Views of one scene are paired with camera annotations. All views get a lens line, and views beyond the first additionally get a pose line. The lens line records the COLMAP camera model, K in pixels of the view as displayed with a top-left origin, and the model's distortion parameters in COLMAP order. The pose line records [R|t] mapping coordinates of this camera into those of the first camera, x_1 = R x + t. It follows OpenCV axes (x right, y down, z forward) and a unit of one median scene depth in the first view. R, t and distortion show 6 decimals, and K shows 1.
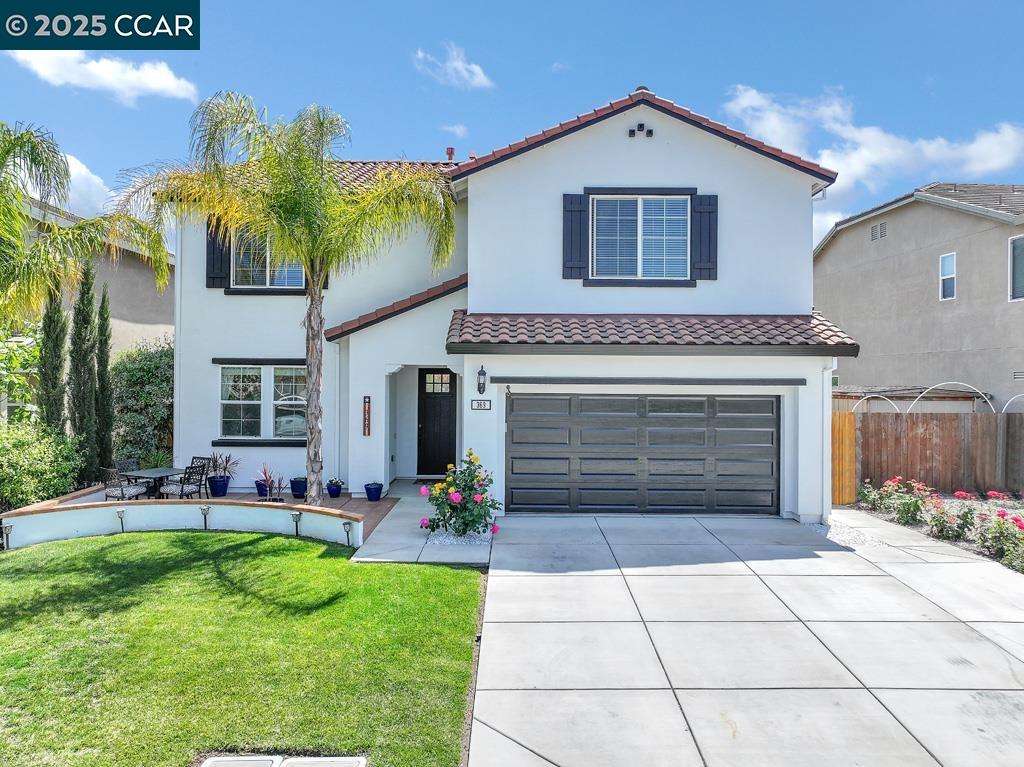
lens RADIAL K [[740.9, 0, 512.0], [0, 740.9, 383.5], [0, 0, 1]] dist [-0.005617, 0.020217]
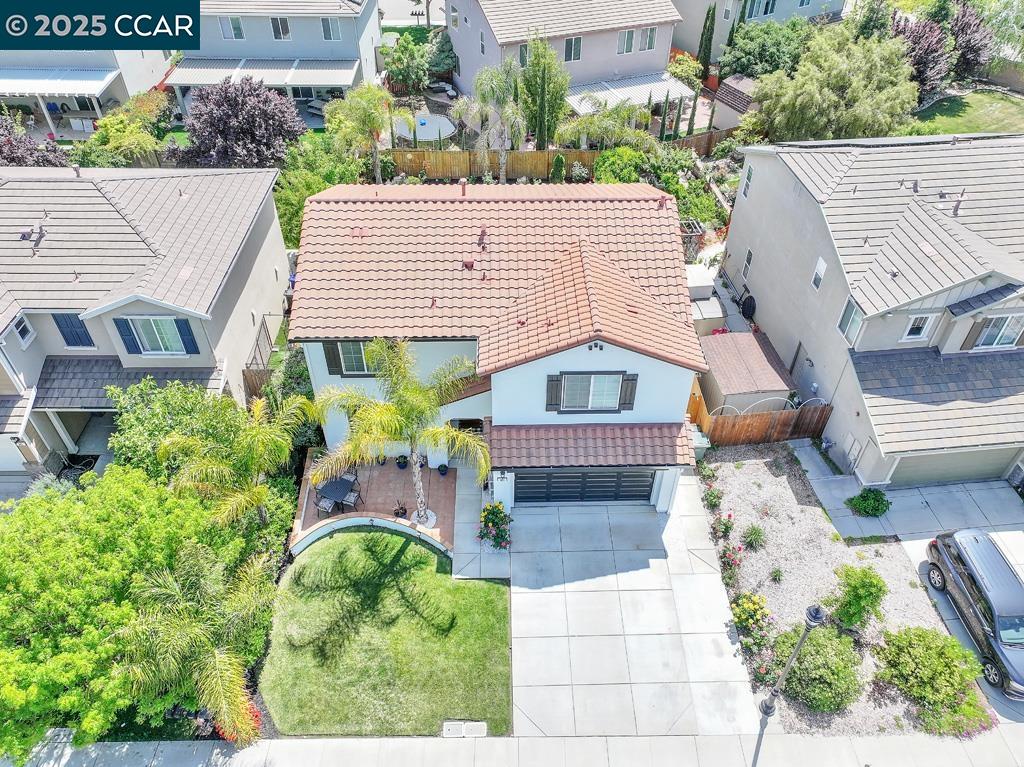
lens RADIAL K [[740.9, 0, 512.0], [0, 740.9, 383.5], [0, 0, 1]] dist [-0.005617, 0.020217]
pose [[0.999742, -0.017598, 0.014386, -0.037443], [0.003536, 0.745631, 0.666349, -1.381471], [-0.022453, -0.666126, 0.745501, -0.278154]]
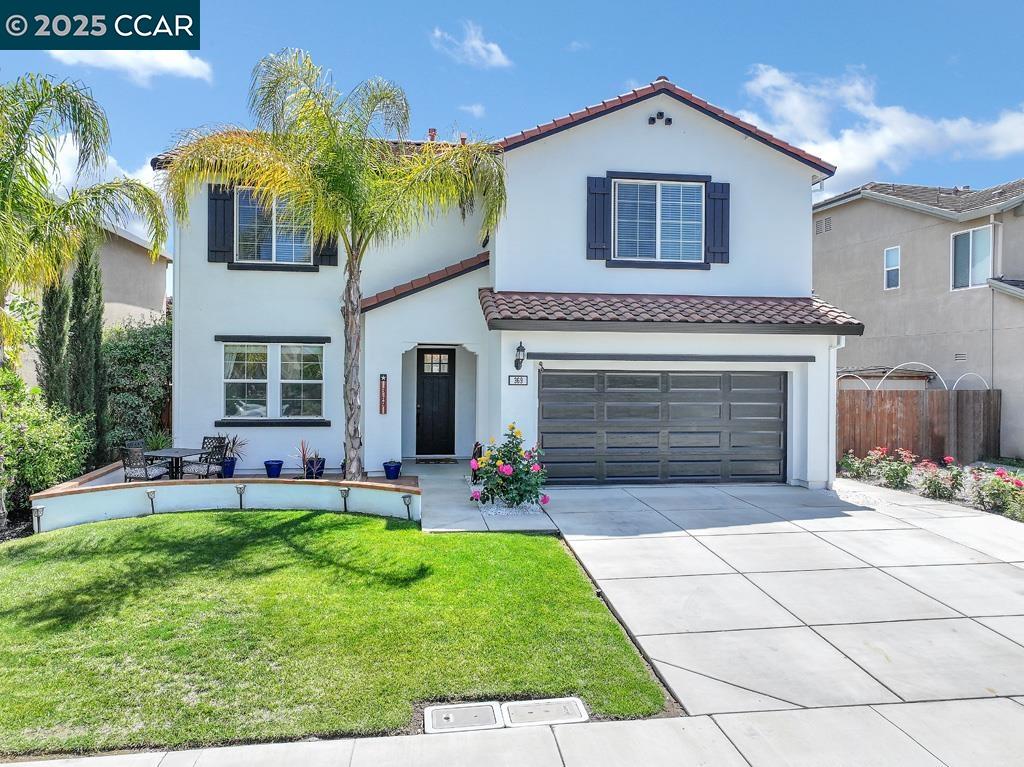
lens RADIAL K [[740.9, 0, 512.0], [0, 740.9, 383.5], [0, 0, 1]] dist [-0.005617, 0.020217]
pose [[0.989683, -0.002103, 0.143258, -0.184271], [0.000496, 0.999937, 0.011251, 0.020336], [-0.143272, -0.011064, 0.989621, -0.008404]]
